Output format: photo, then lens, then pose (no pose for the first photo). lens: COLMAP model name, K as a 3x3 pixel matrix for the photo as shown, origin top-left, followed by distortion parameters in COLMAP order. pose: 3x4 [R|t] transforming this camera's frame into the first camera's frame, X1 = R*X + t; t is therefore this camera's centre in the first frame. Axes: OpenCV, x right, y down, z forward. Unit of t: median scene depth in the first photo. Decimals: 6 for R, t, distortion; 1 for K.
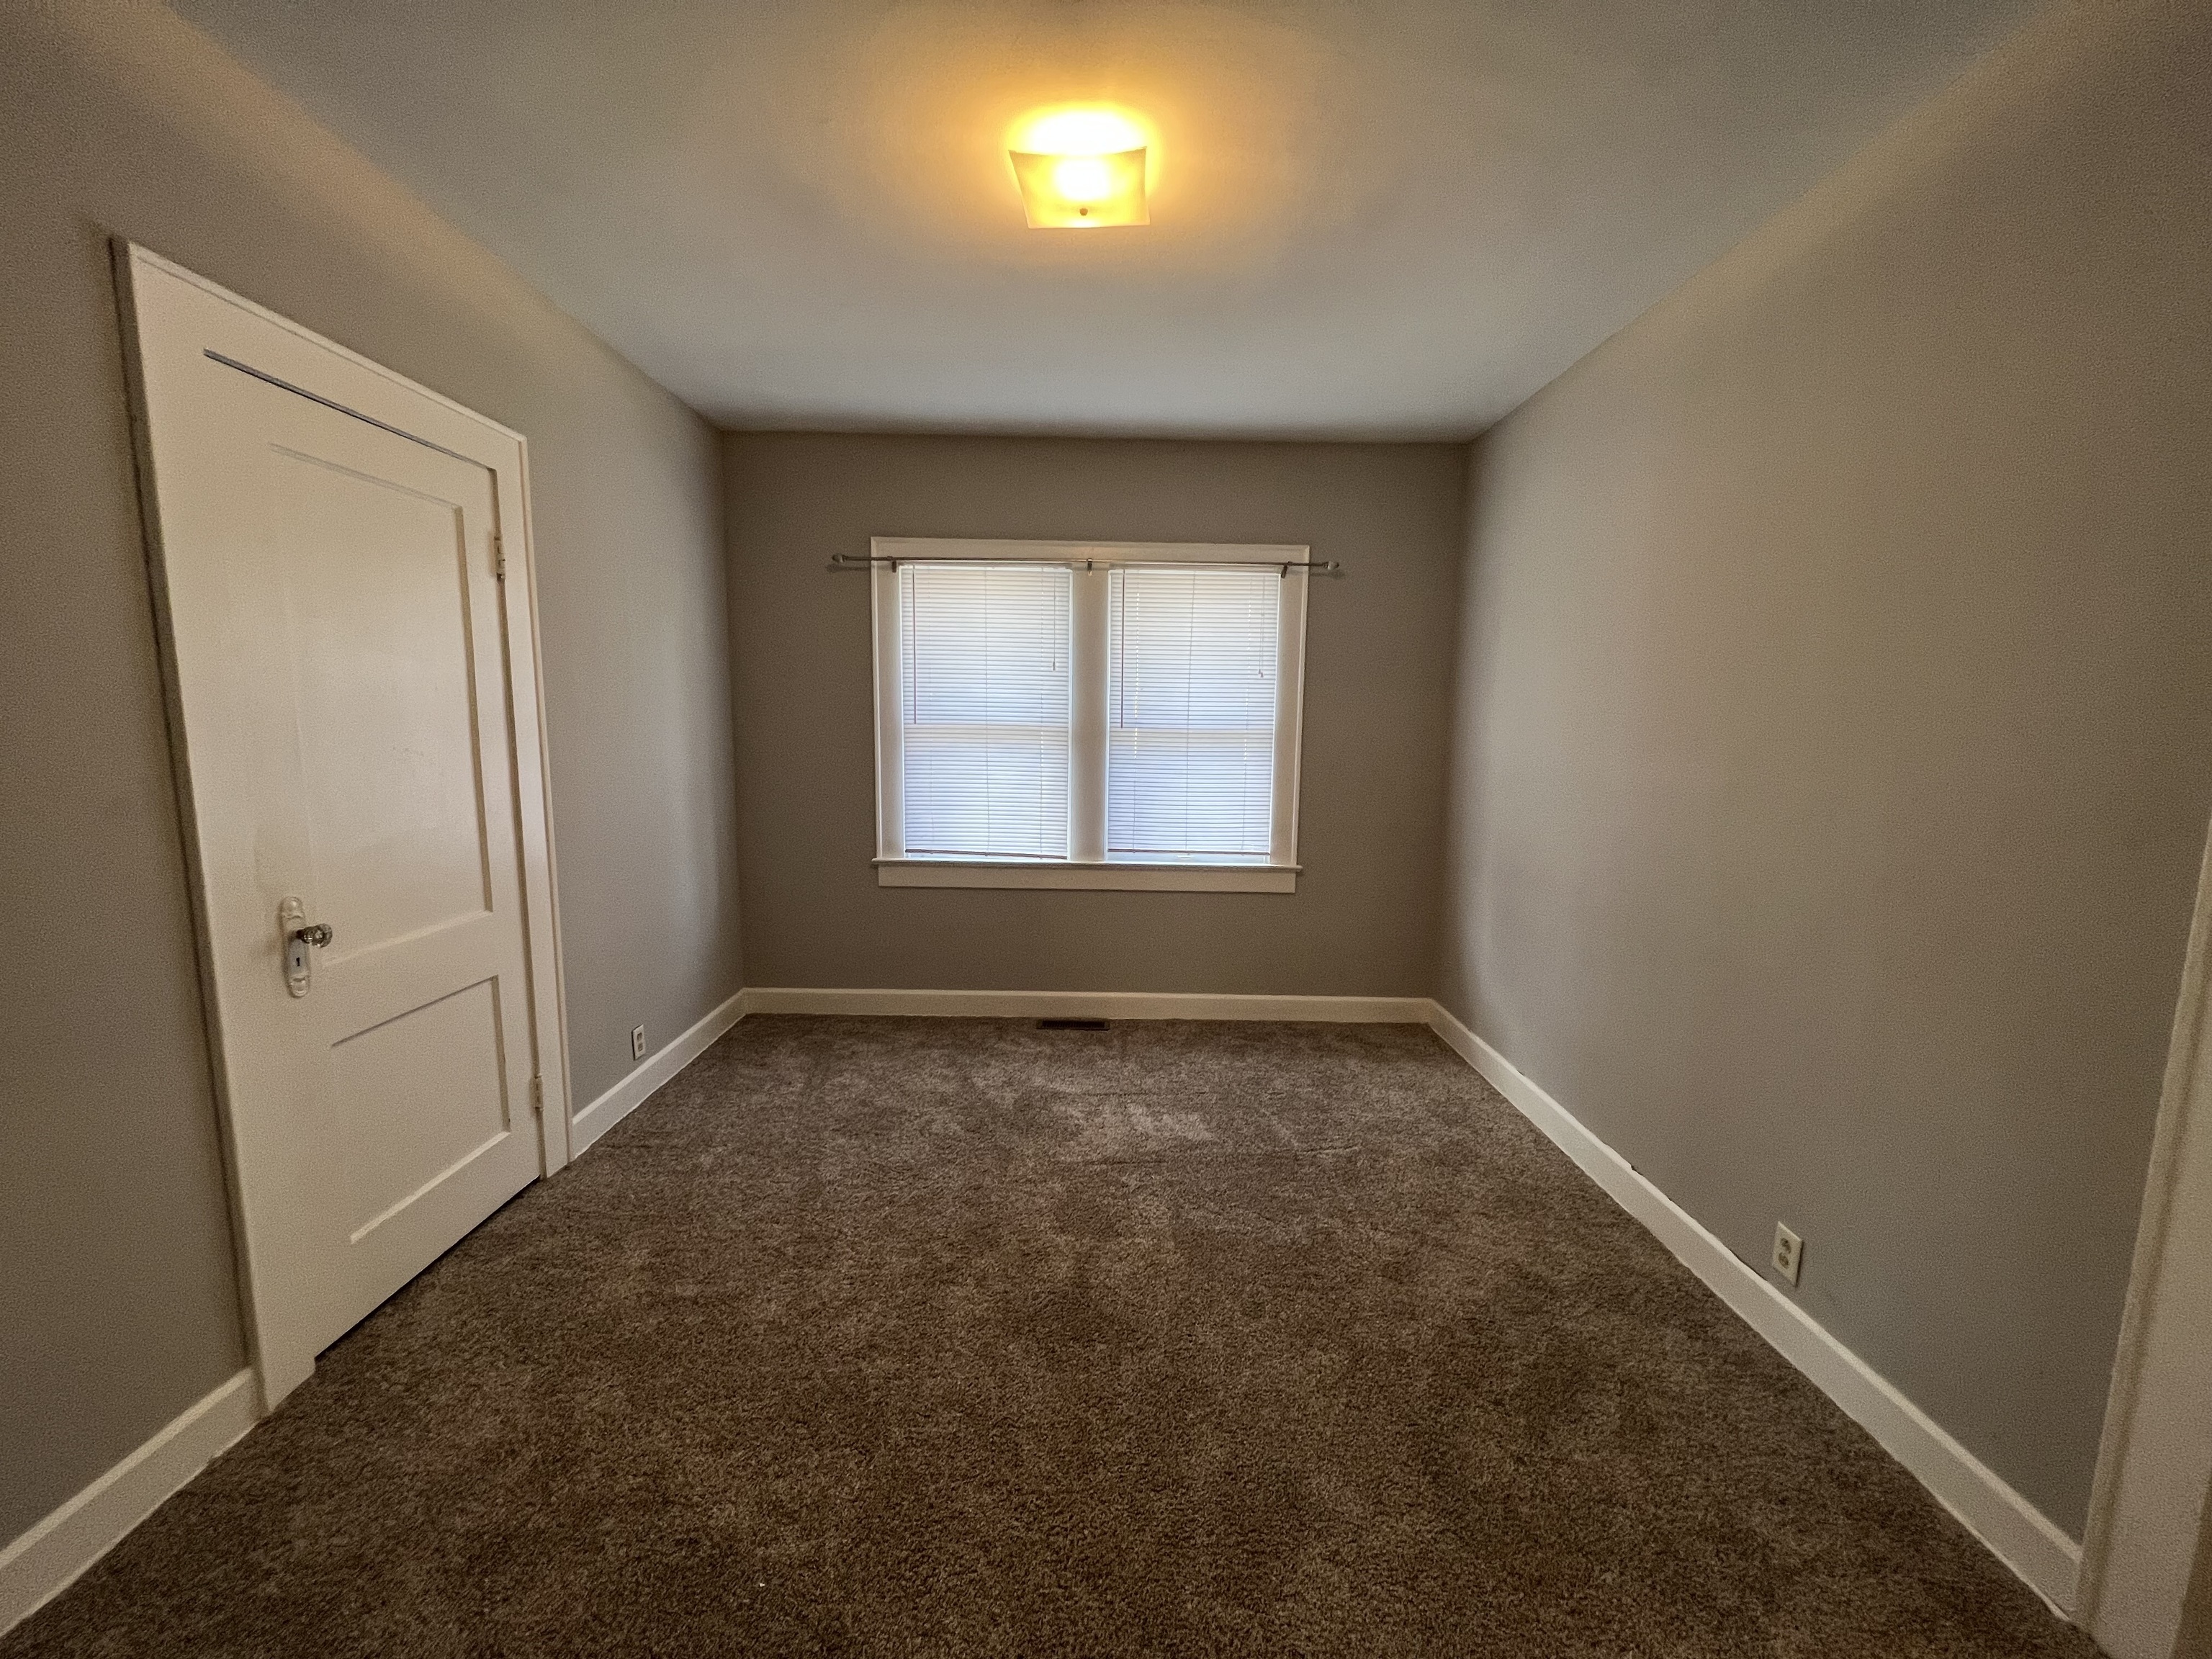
lens RADIAL K [[892.3, 0, 1105.1], [0, 892.3, 830.8], [0, 0, 1]] dist [0.001622, 0.000912]
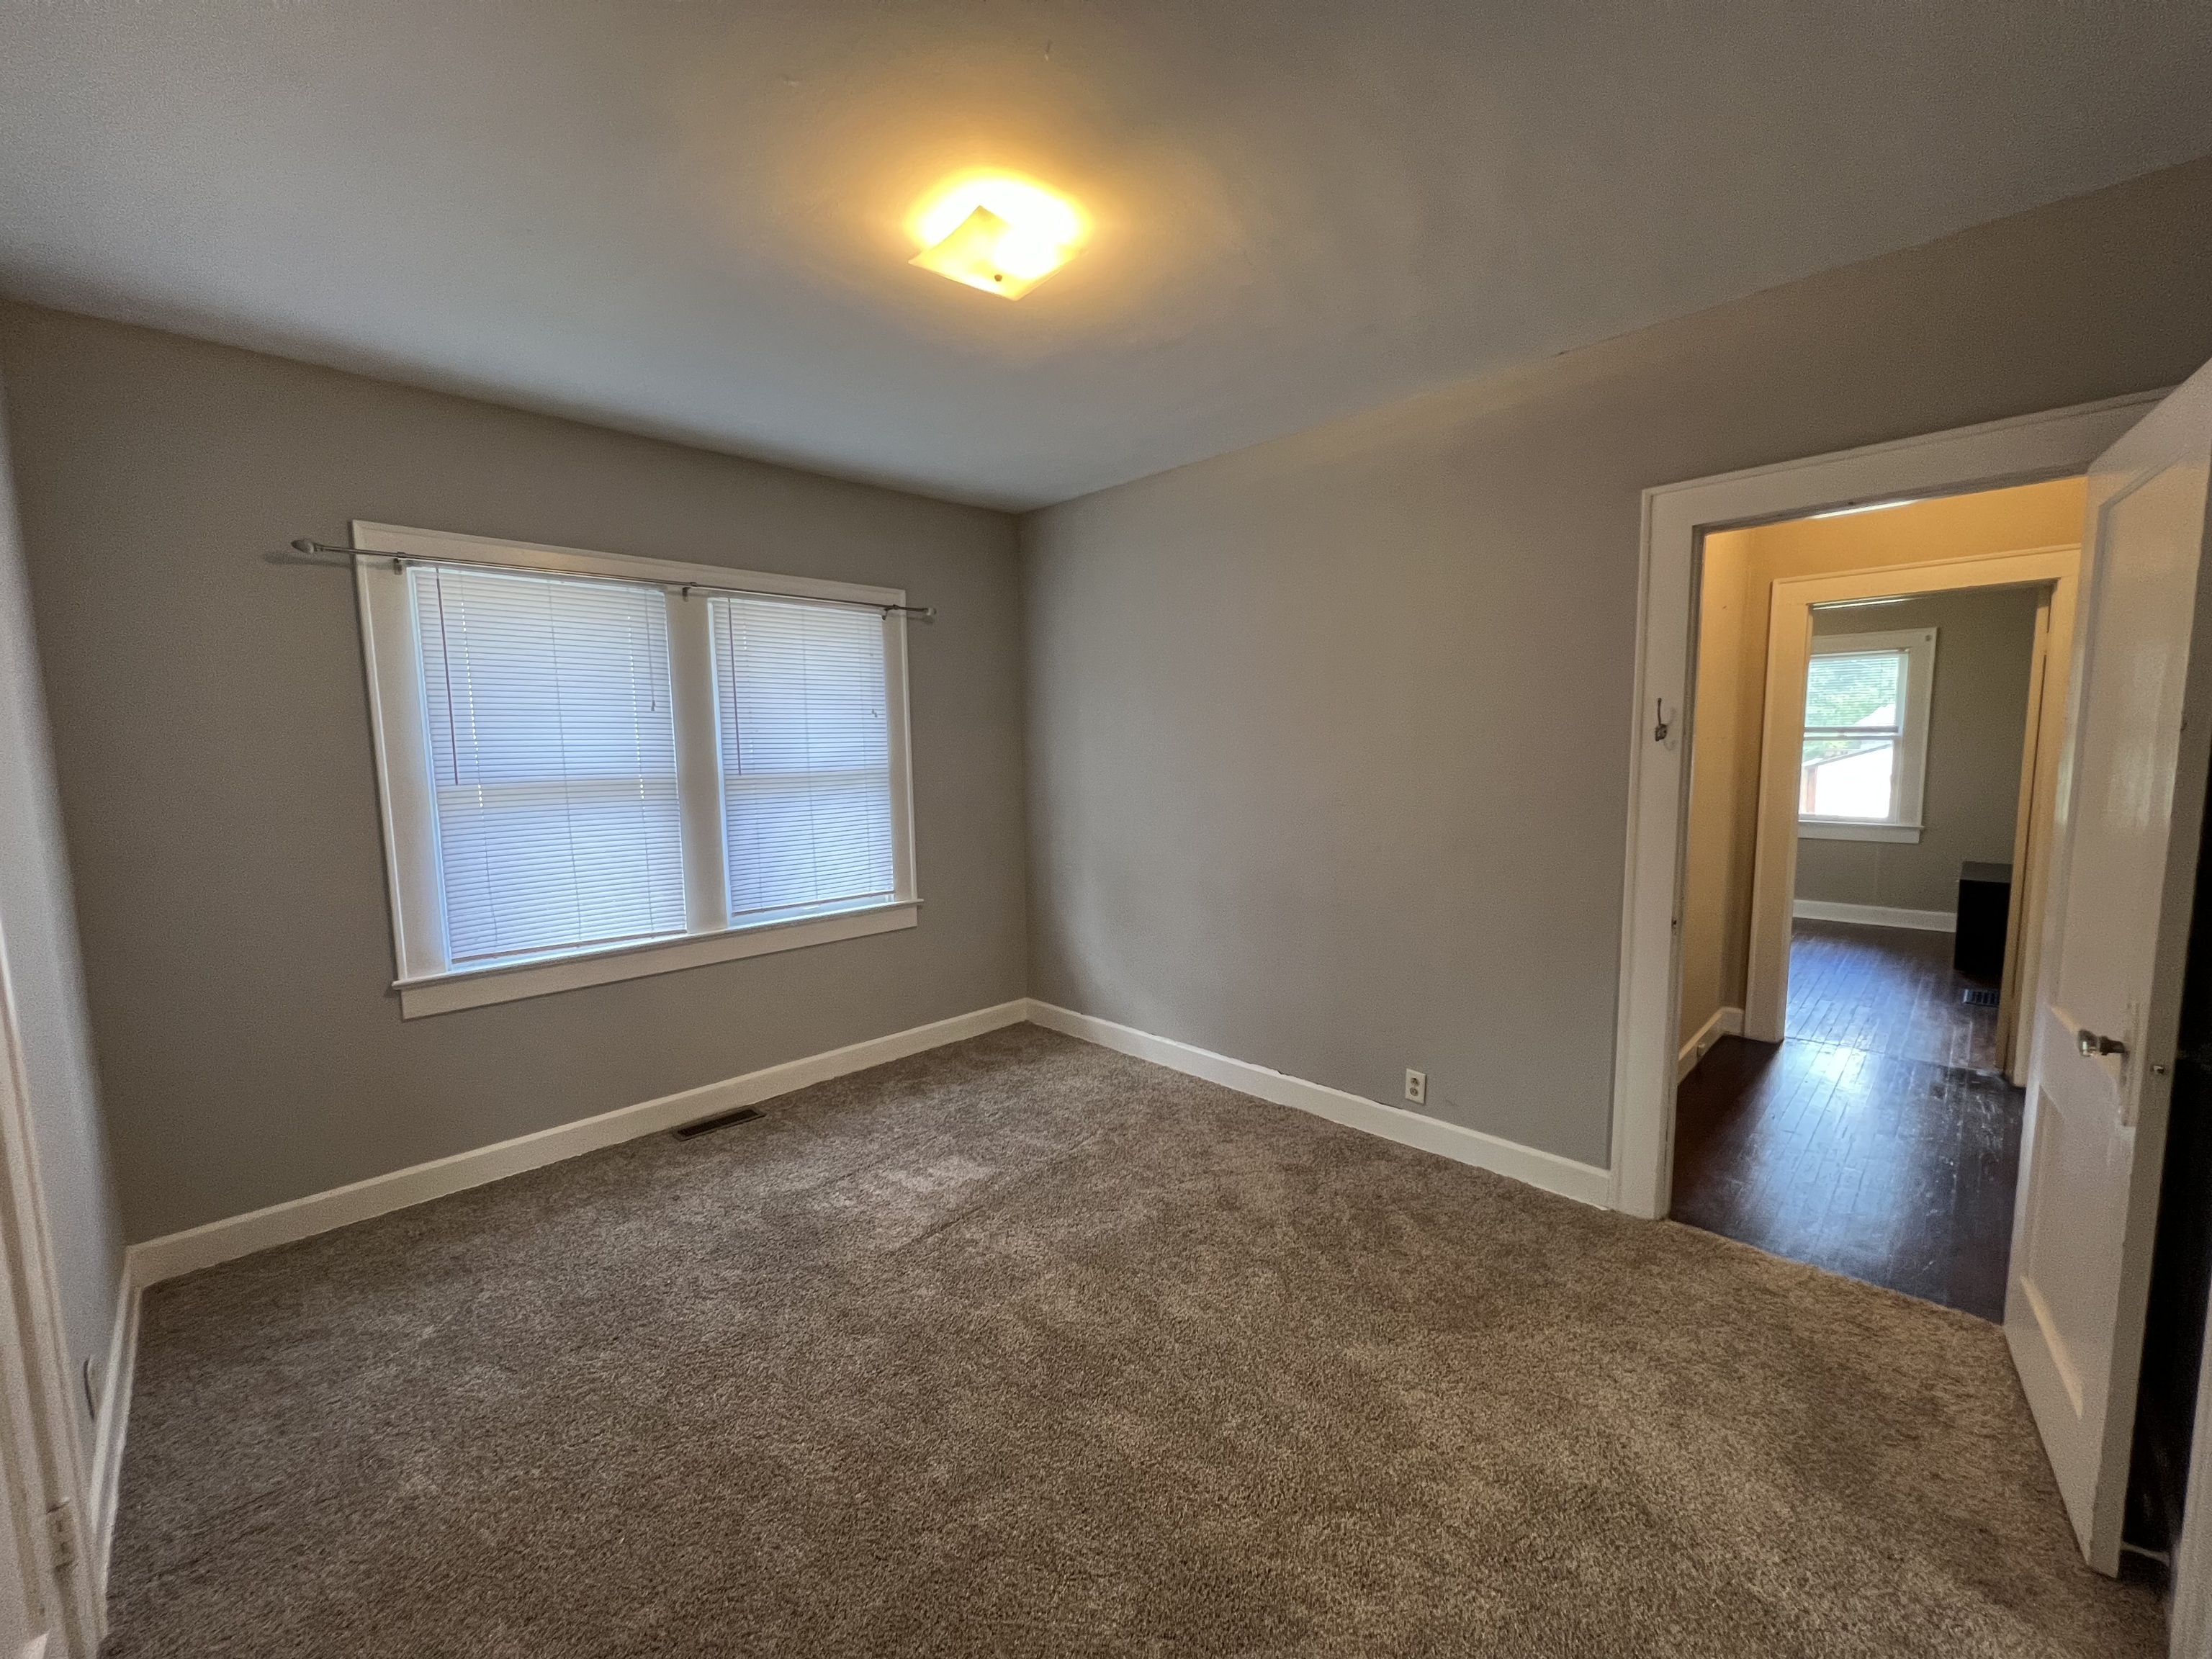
lens RADIAL K [[892.3, 0, 1104.6], [0, 892.3, 831.9], [0, 0, 1]] dist [0.001622, 0.000912]
pose [[0.707868, -0.099422, 0.699313, -0.358666], [0.114126, 0.993135, 0.025673, -0.041475], [-0.697064, 0.061636, 0.714355, 0.117074]]
